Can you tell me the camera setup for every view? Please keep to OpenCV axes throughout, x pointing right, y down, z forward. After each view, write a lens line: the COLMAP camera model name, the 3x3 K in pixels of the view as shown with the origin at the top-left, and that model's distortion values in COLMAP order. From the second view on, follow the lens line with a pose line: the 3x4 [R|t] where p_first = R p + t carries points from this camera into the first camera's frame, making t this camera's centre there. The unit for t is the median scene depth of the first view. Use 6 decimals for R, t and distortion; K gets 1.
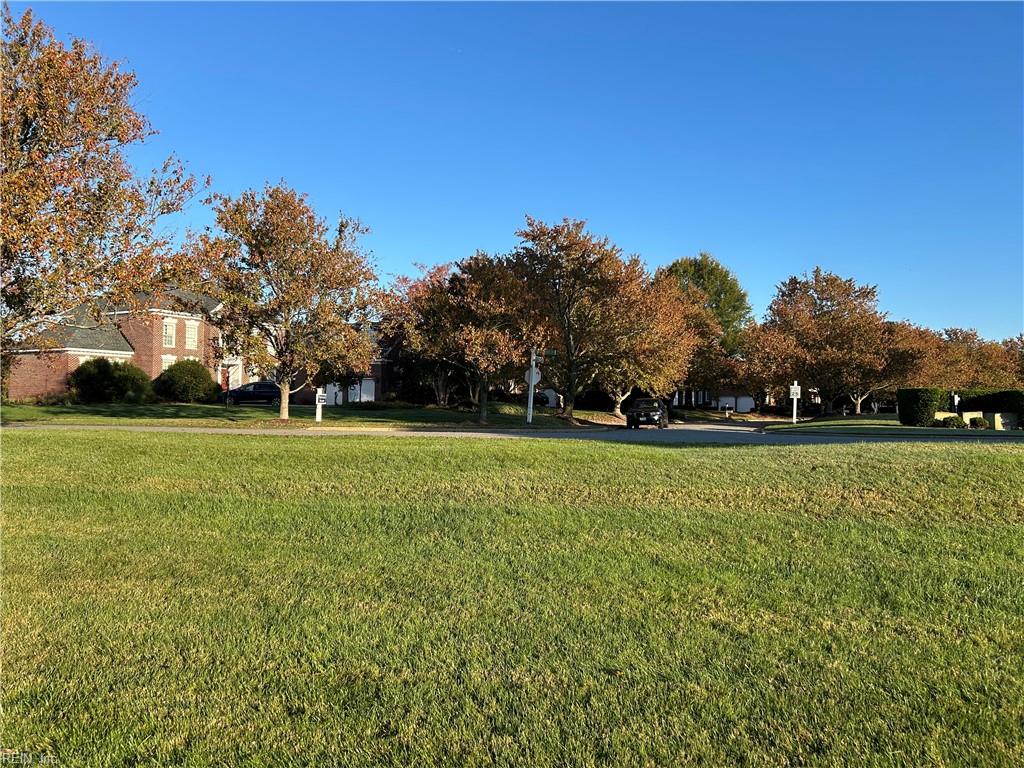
lens RADIAL K [[781.5, 0, 512.8], [0, 781.5, 385.1], [0, 0, 1]] dist [0.037195, -0.014719]
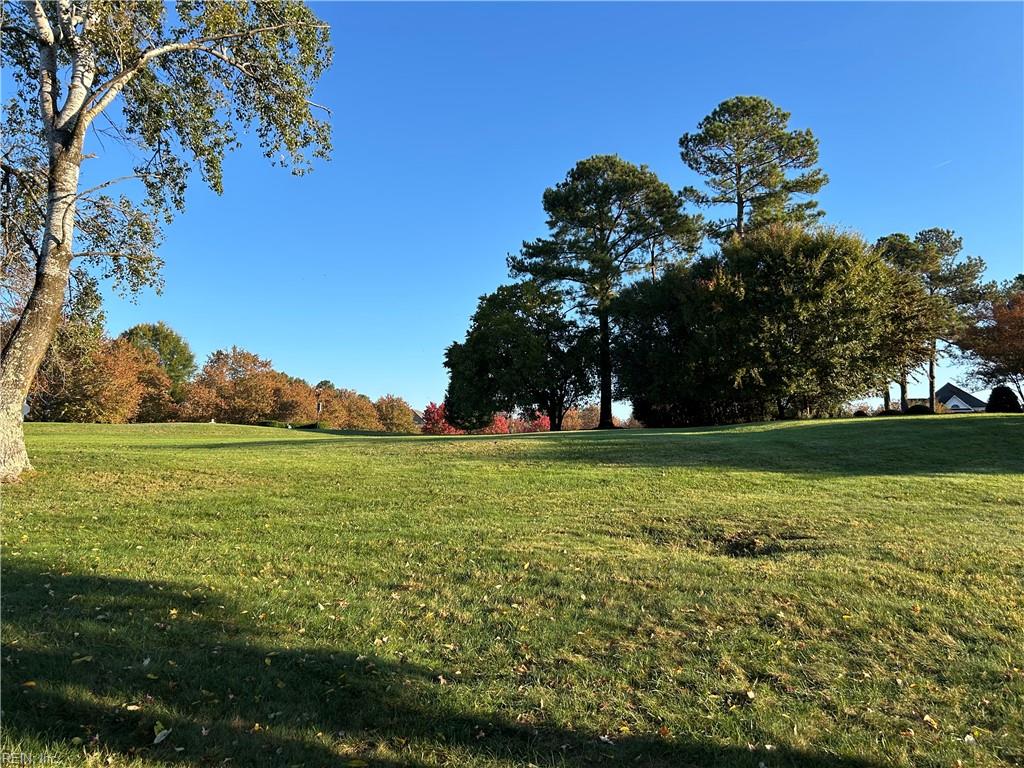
lens RADIAL K [[781.5, 0, 510.7], [0, 781.5, 384.8], [0, 0, 1]] dist [0.037195, -0.014719]
pose [[0.801309, 0.044304, 0.596608, -0.081101], [-0.004898, 0.997707, -0.067511, 0.024347], [-0.598230, 0.051175, 0.799688, -0.494581]]
